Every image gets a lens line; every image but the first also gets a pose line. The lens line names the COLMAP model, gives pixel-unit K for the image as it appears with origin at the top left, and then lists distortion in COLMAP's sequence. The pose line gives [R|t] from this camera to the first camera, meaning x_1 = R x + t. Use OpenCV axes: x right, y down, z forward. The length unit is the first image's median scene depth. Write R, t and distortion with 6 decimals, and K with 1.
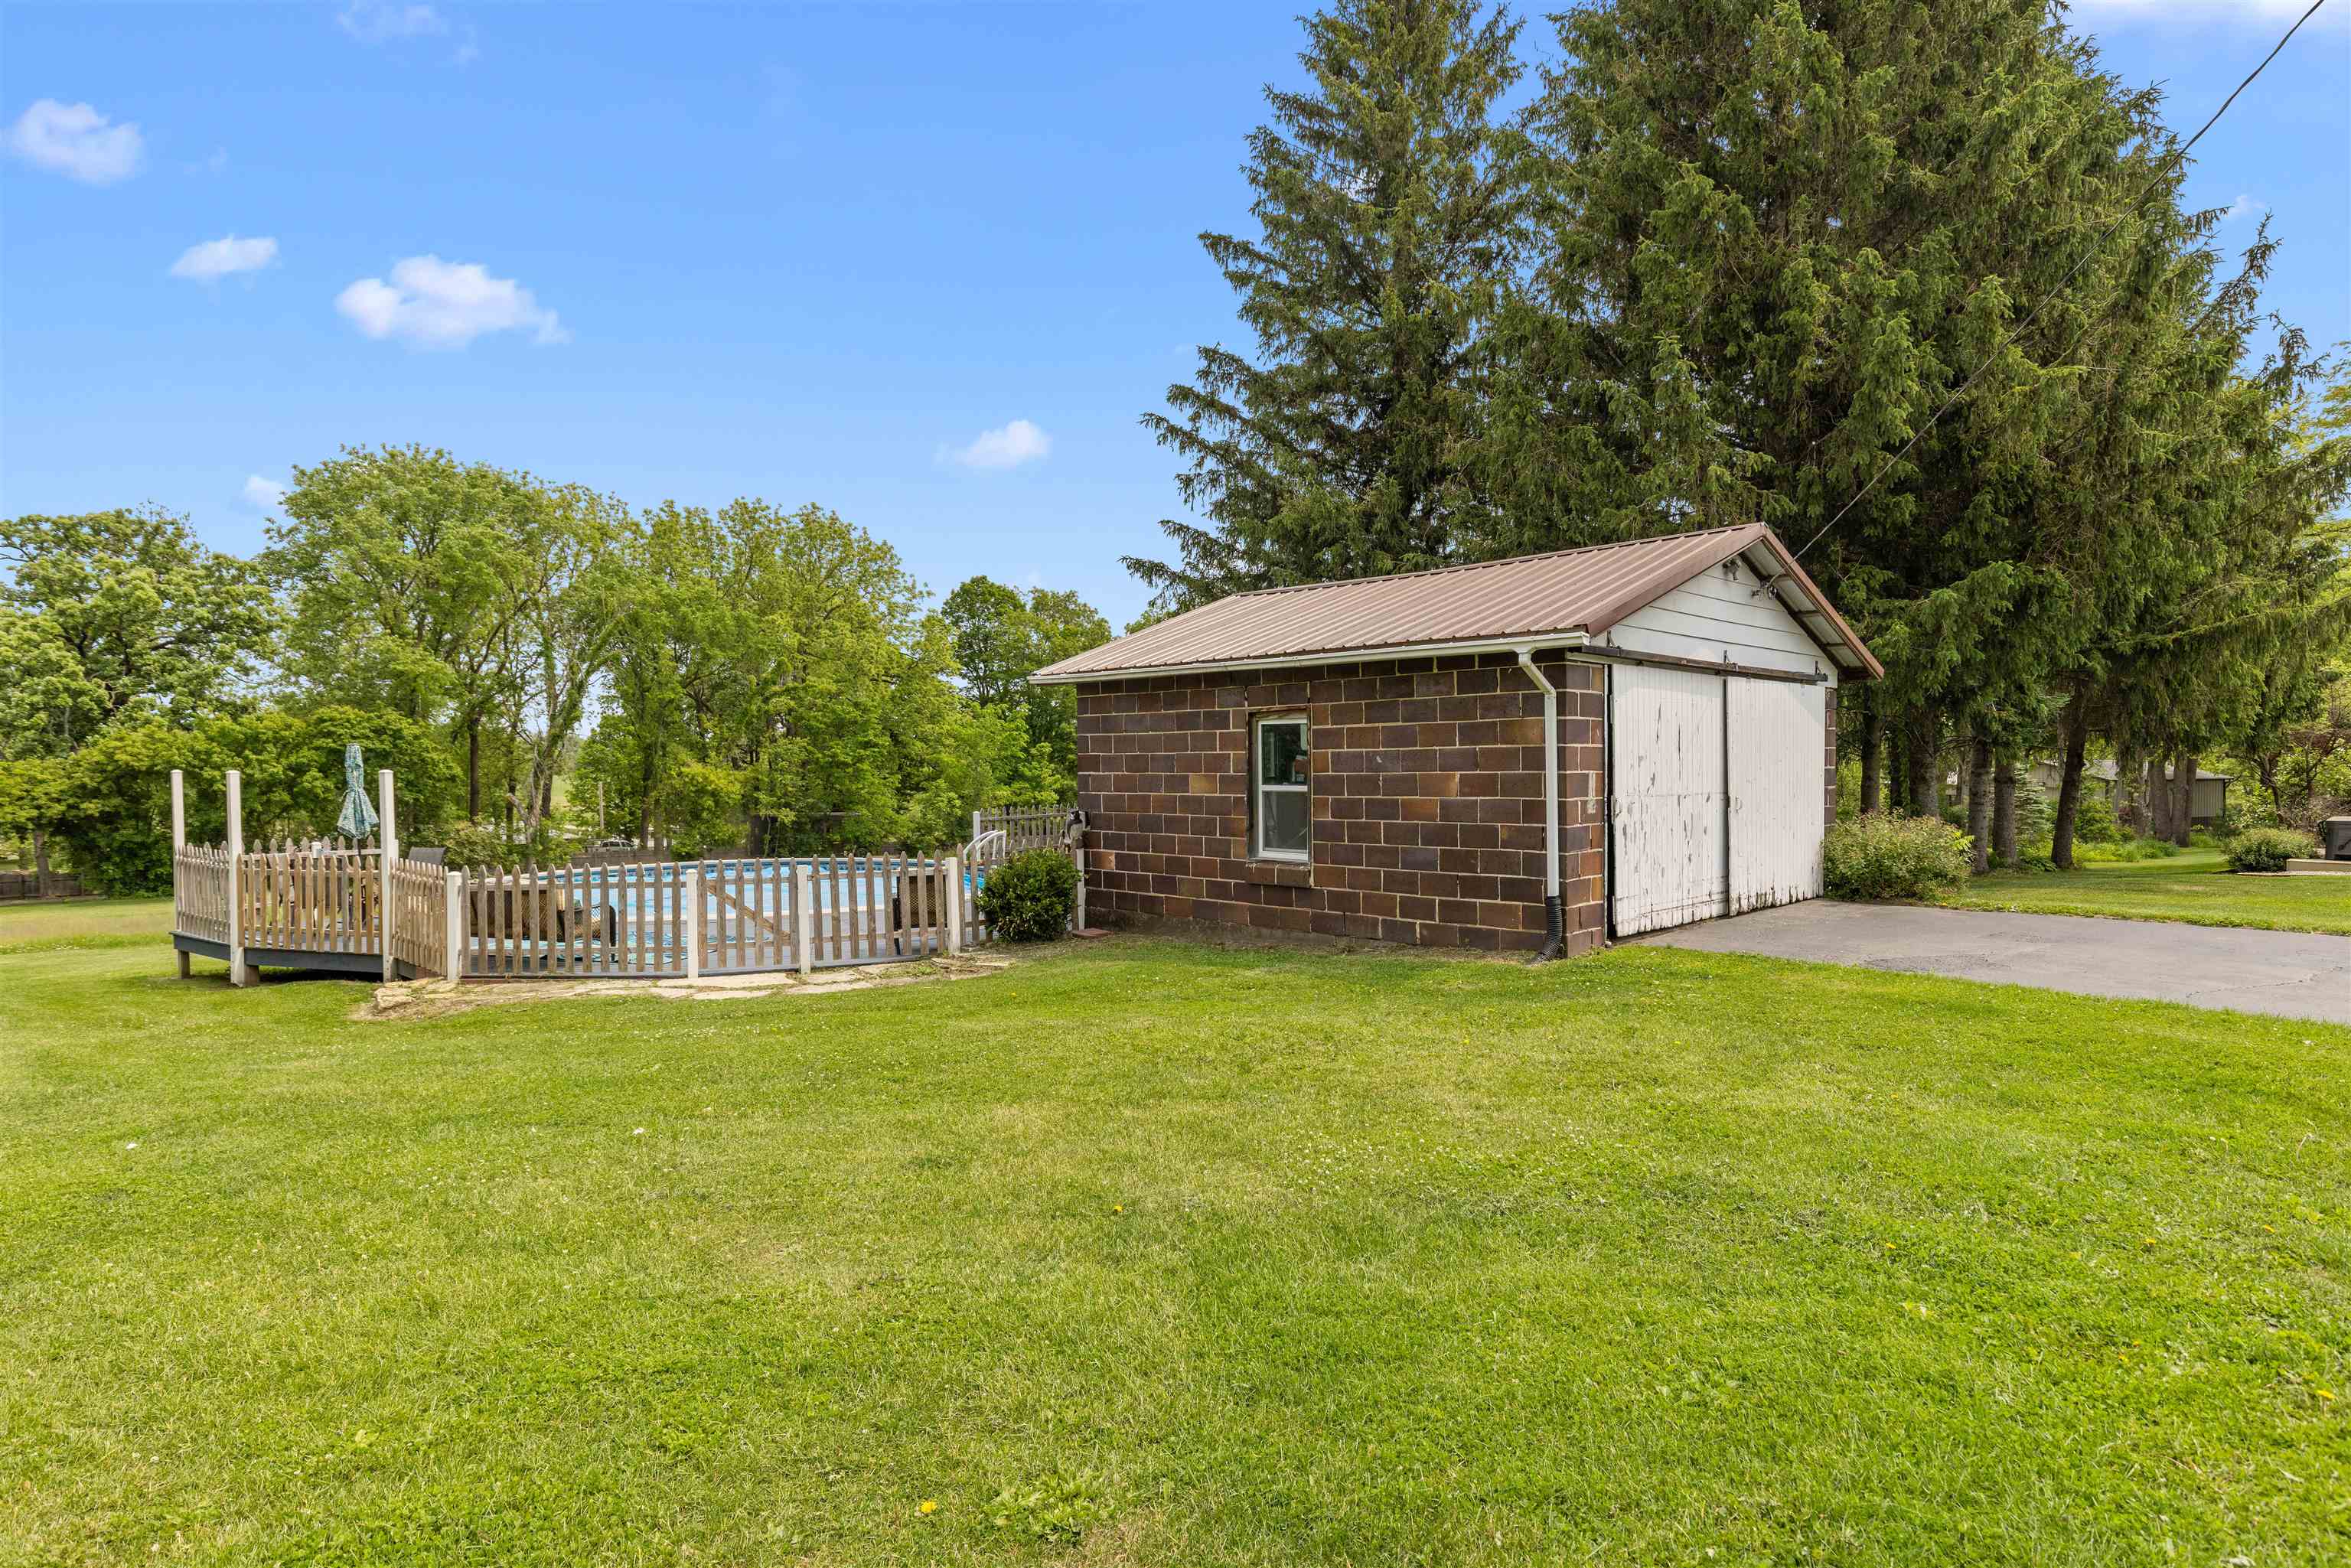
lens RADIAL K [[1251.7, 0, 1177.7], [0, 1251.7, 792.1], [0, 0, 1]] dist [-0.000787, 0.001312]
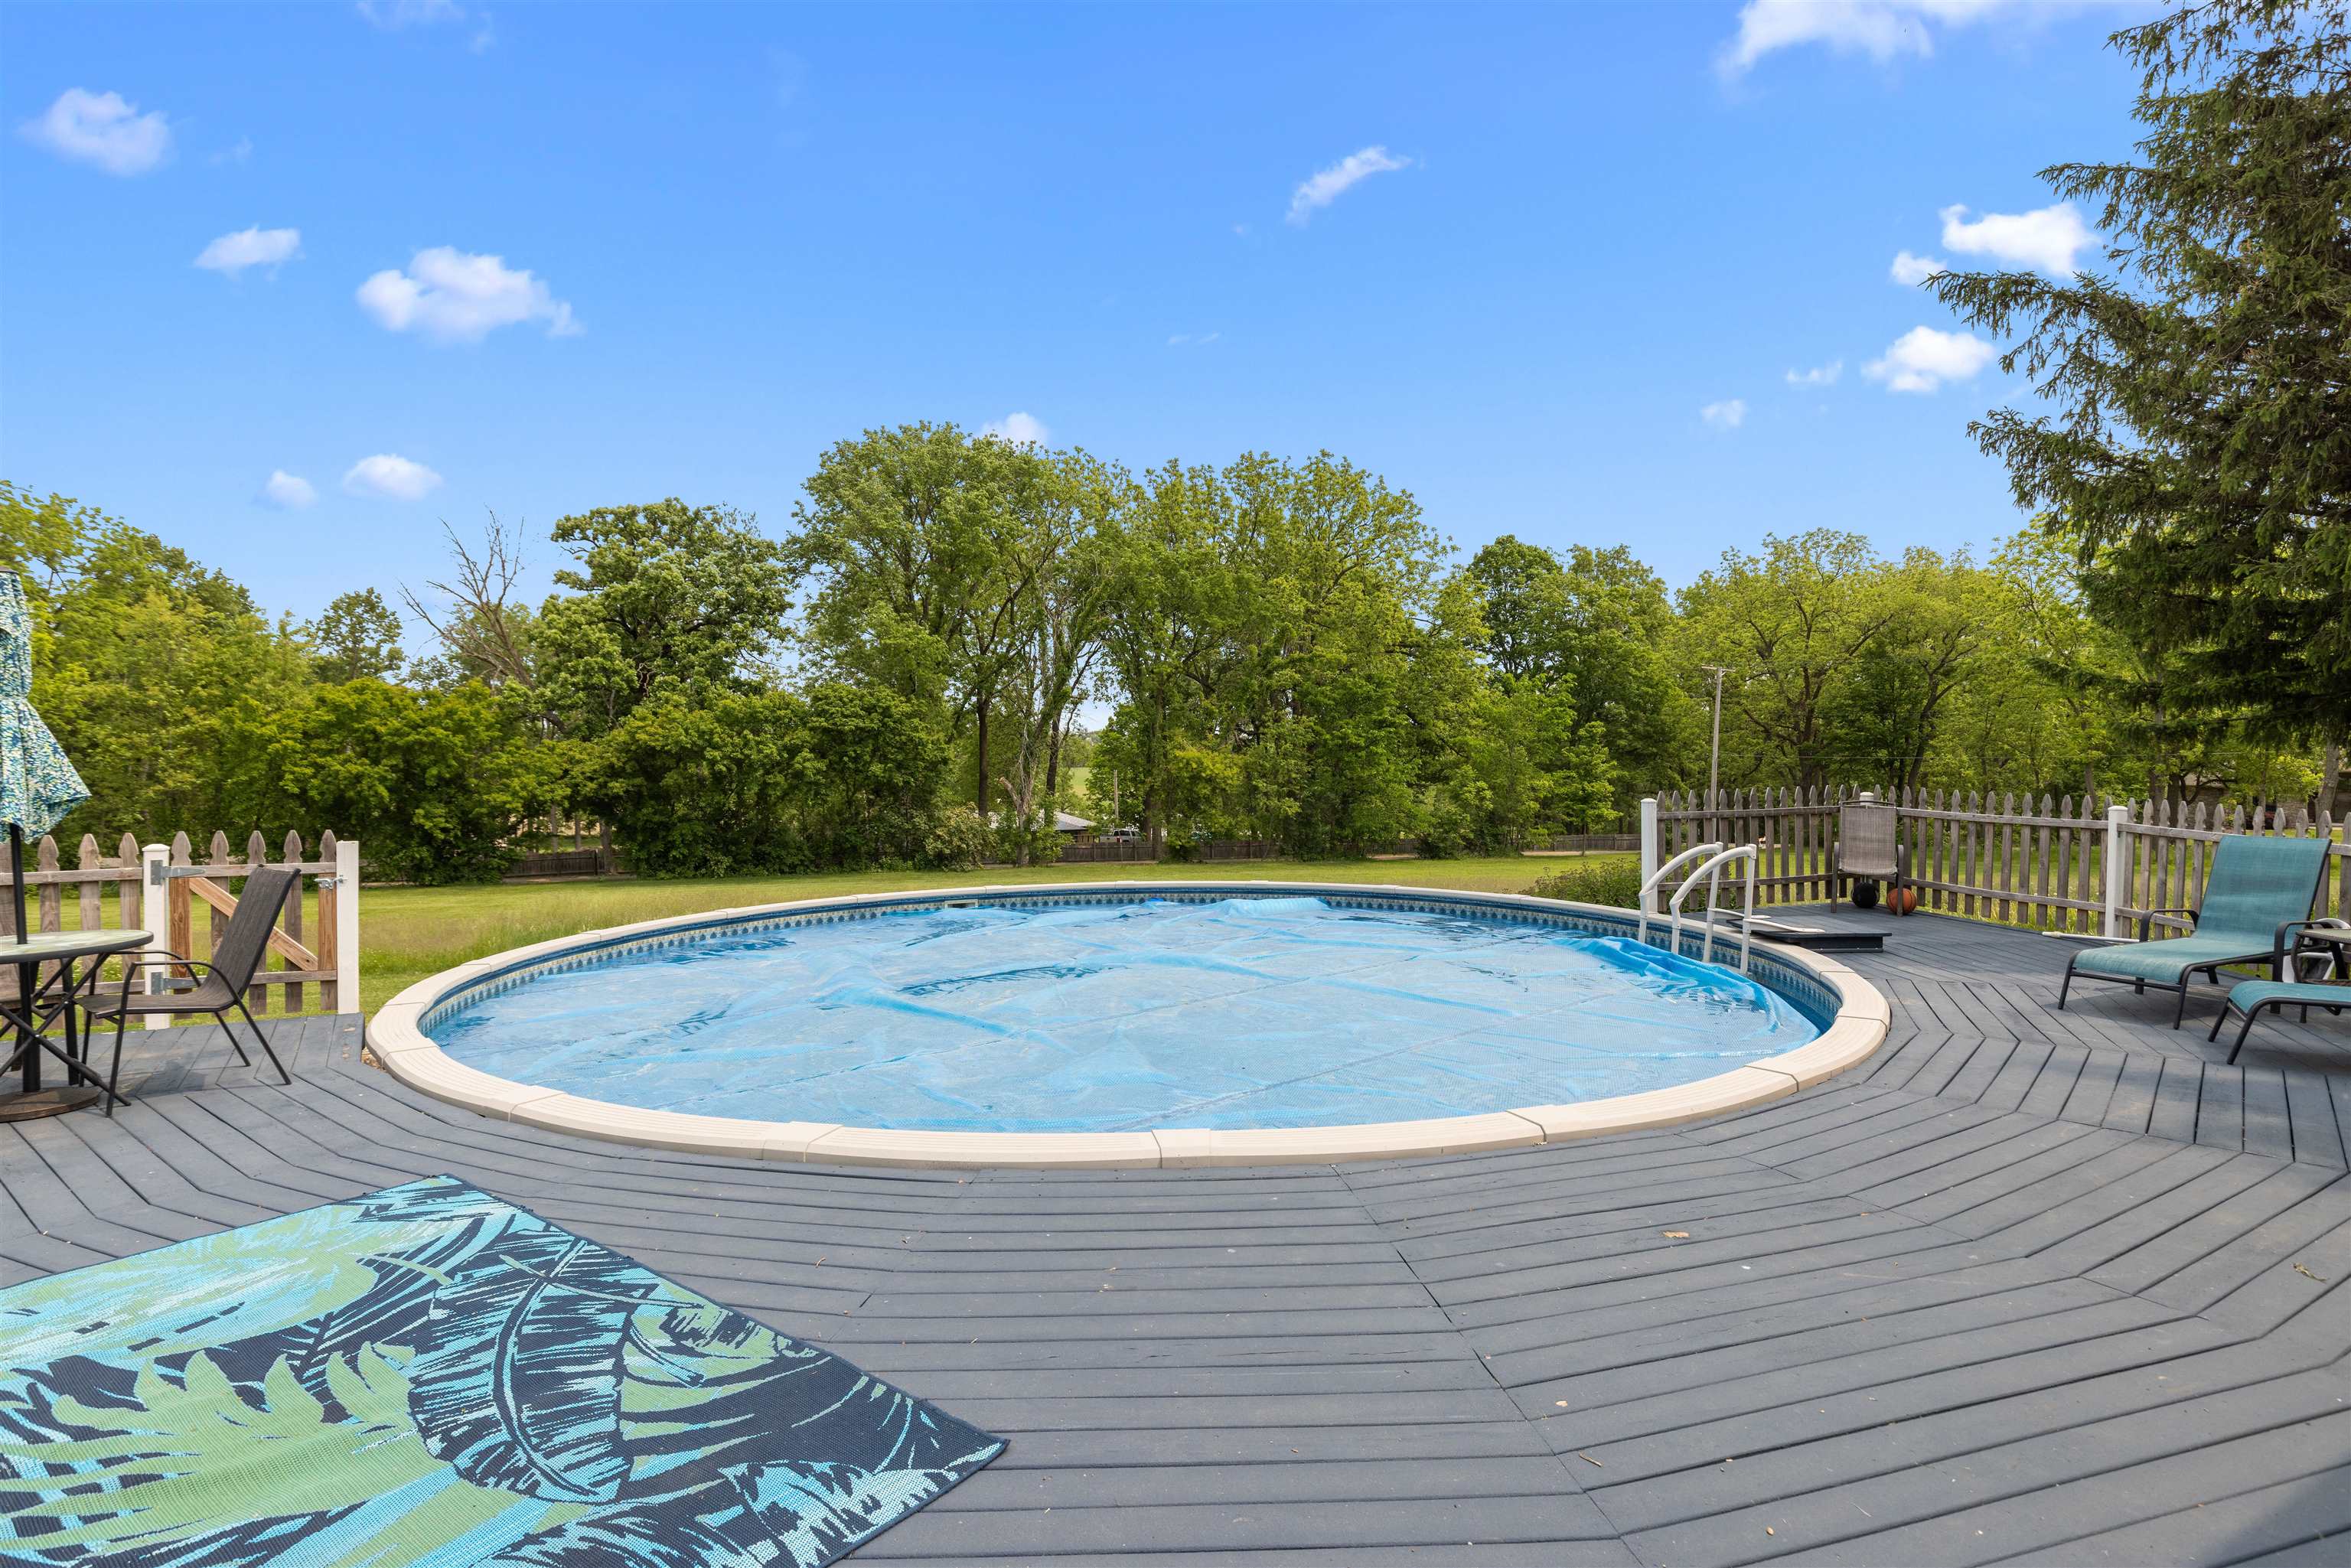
lens RADIAL K [[1251.7, 0, 1181.1], [0, 1251.7, 783.9], [0, 0, 1]] dist [-0.000787, 0.001312]
pose [[0.922488, 0.007737, -0.385947, -0.047489], [-0.008400, 0.999965, -0.000032, 0.003821], [0.385934, 0.003271, 0.922521, 0.170256]]
